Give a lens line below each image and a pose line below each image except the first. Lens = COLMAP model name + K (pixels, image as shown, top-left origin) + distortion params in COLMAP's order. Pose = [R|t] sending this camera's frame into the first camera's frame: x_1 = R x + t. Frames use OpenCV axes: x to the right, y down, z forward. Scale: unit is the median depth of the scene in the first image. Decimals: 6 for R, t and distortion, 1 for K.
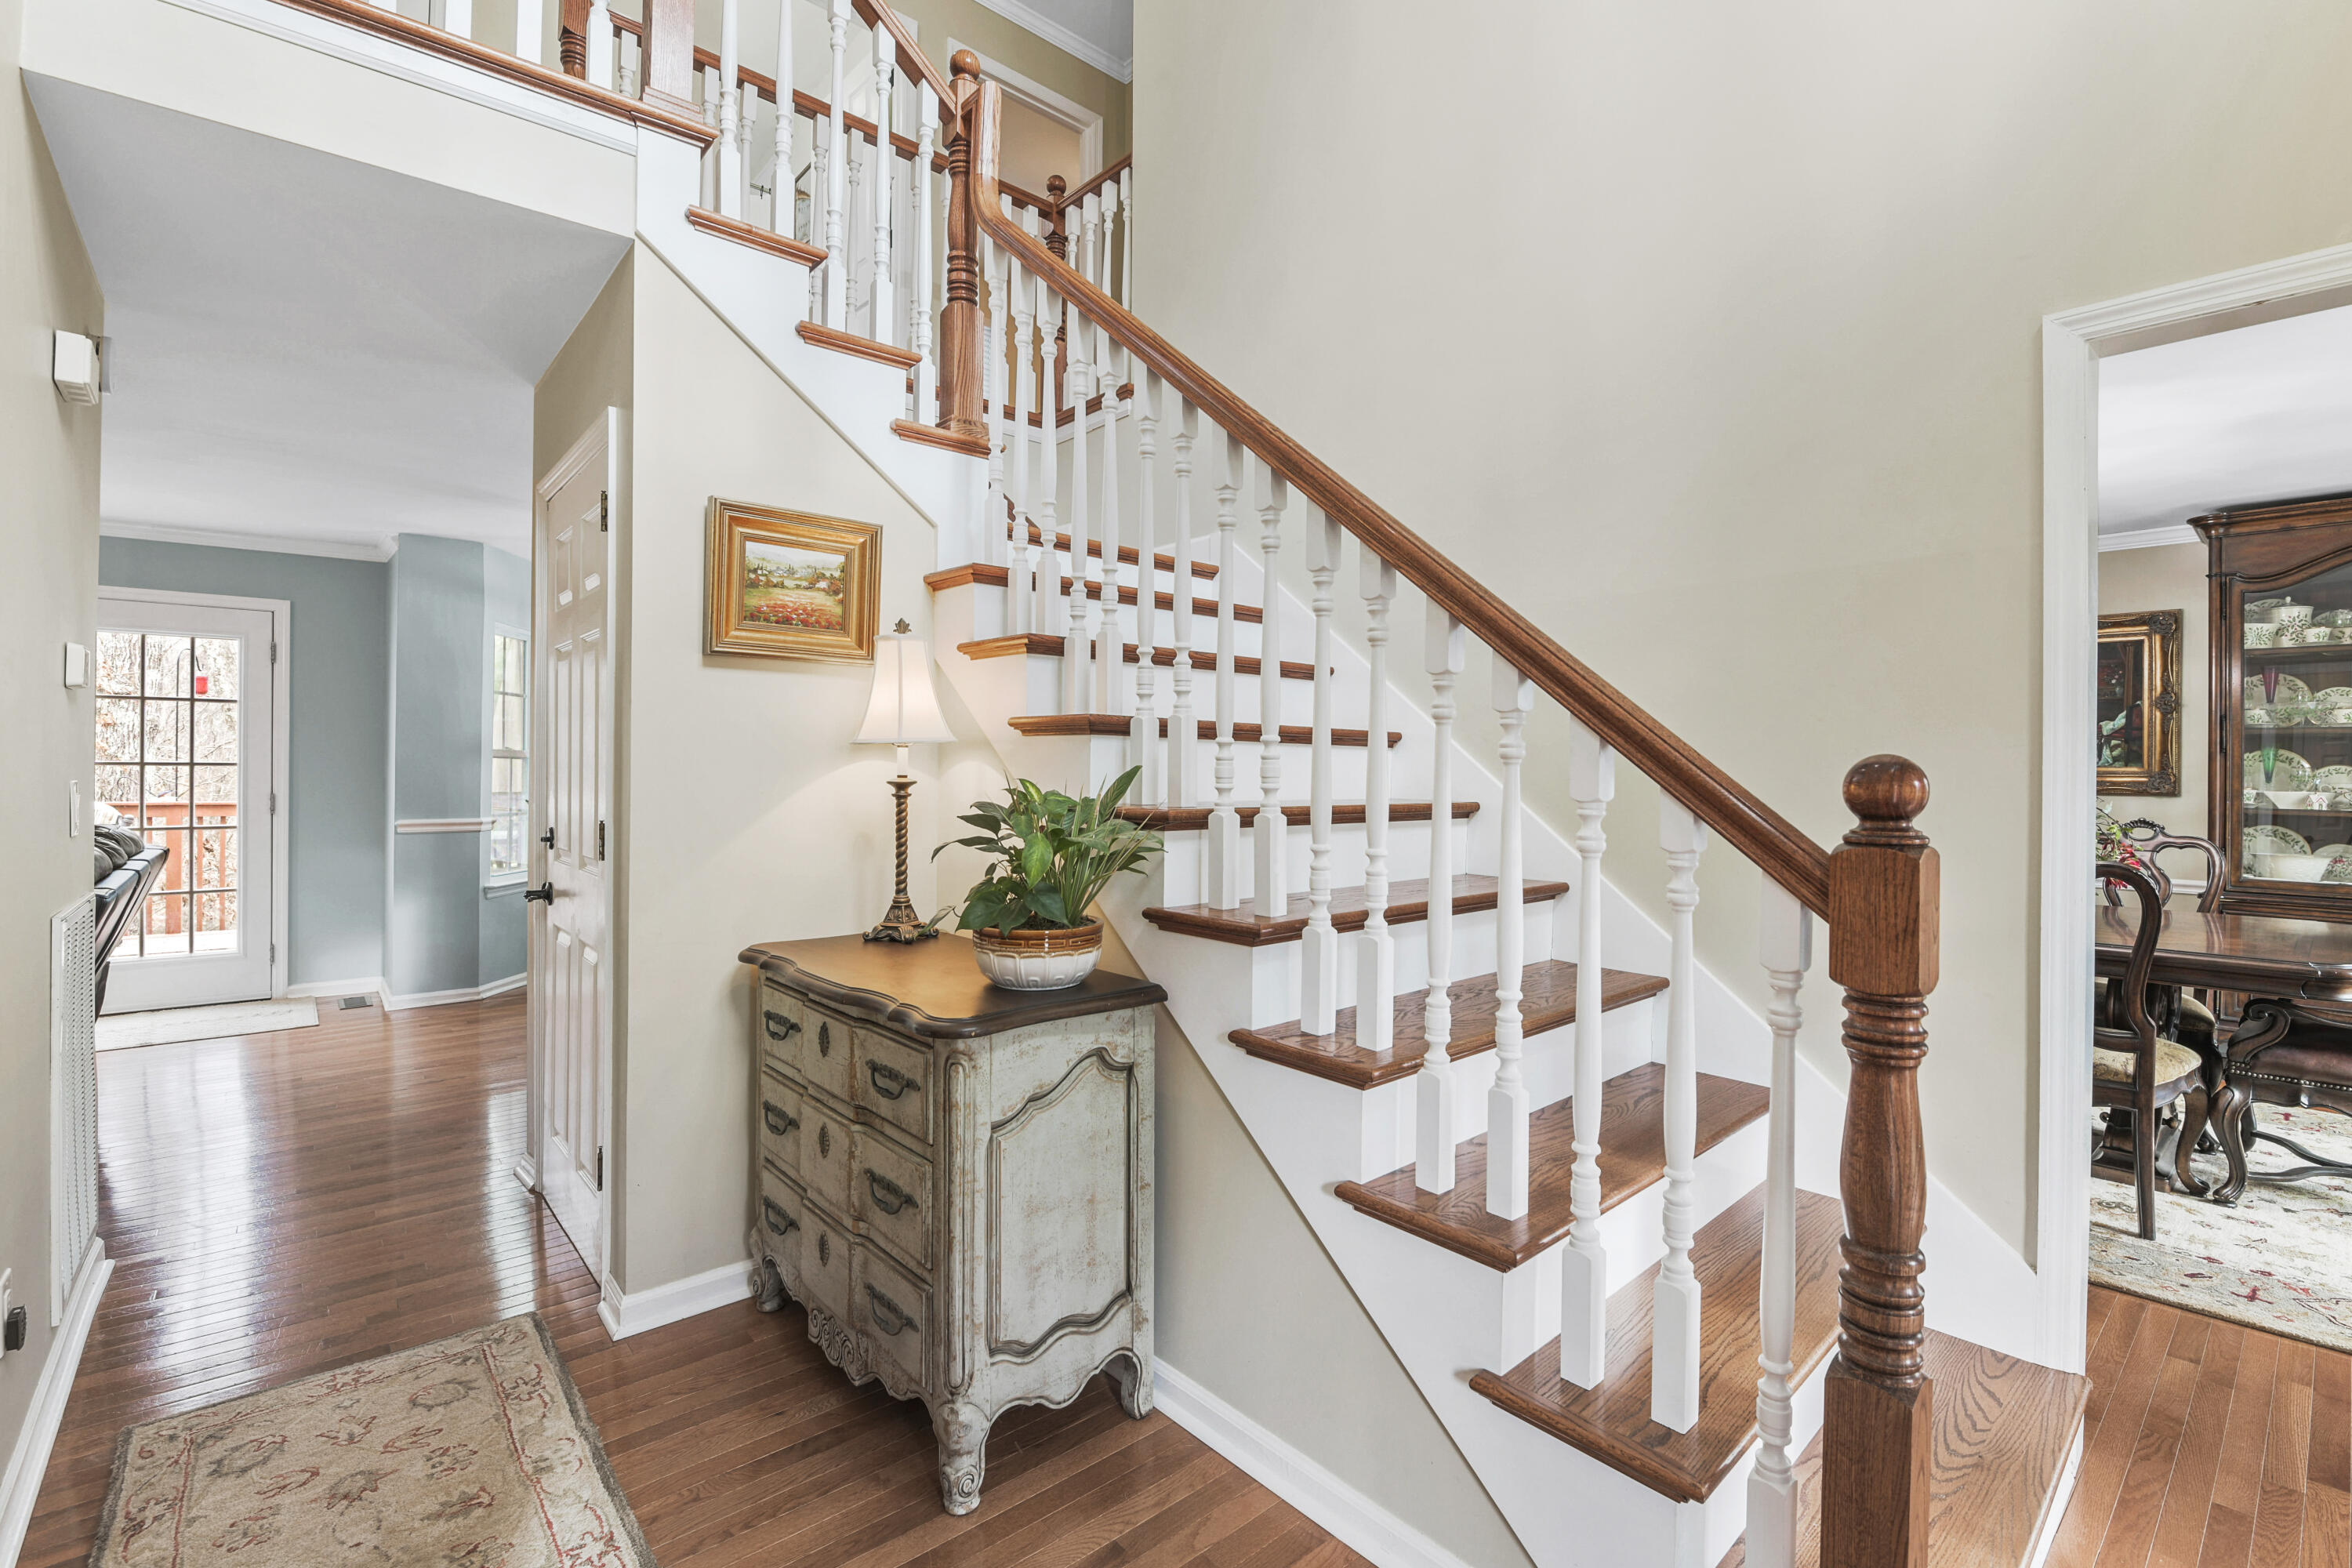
lens RADIAL K [[1051.7, 0, 1173.0], [0, 1051.7, 737.9], [0, 0, 1]] dist [-0.000460, -0.000083]
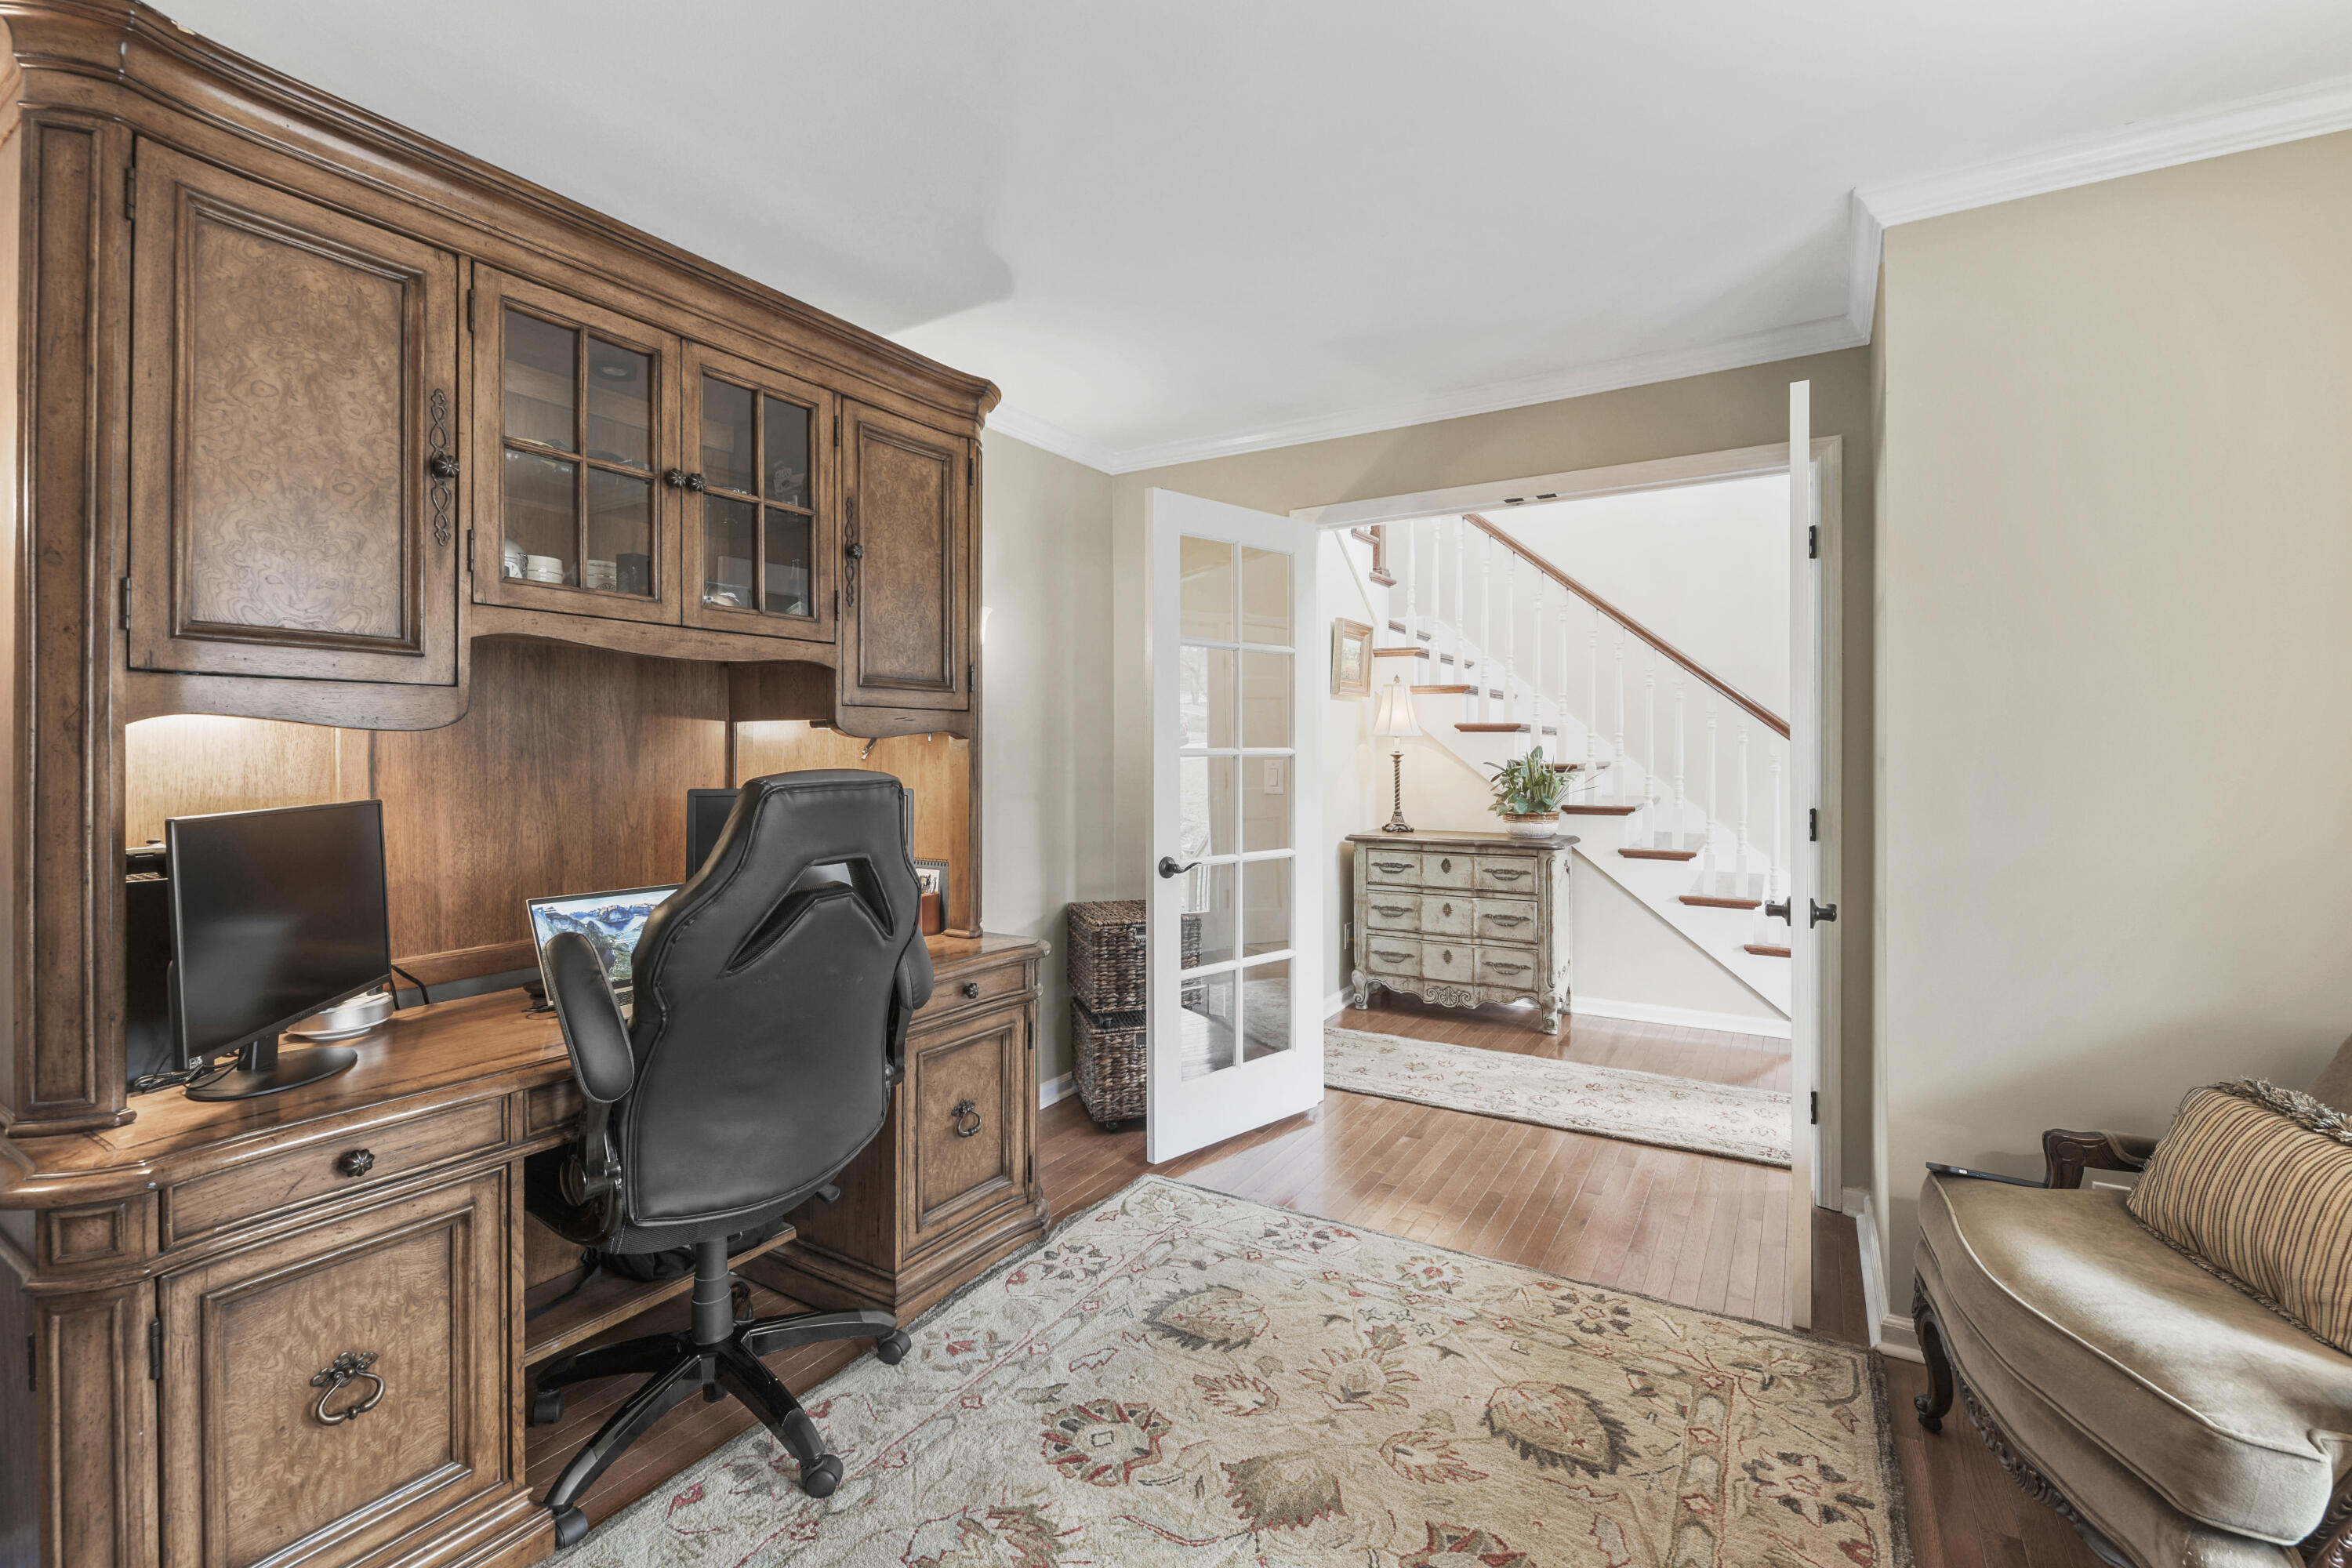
lens RADIAL K [[1051.7, 0, 1173.0], [0, 1051.7, 737.9], [0, 0, 1]] dist [-0.000460, -0.000083]
pose [[0.952015, -0.005159, 0.306007, -1.216991], [0.001712, 0.999932, 0.011531, -0.014144], [-0.306045, -0.010454, 0.951960, -0.757208]]
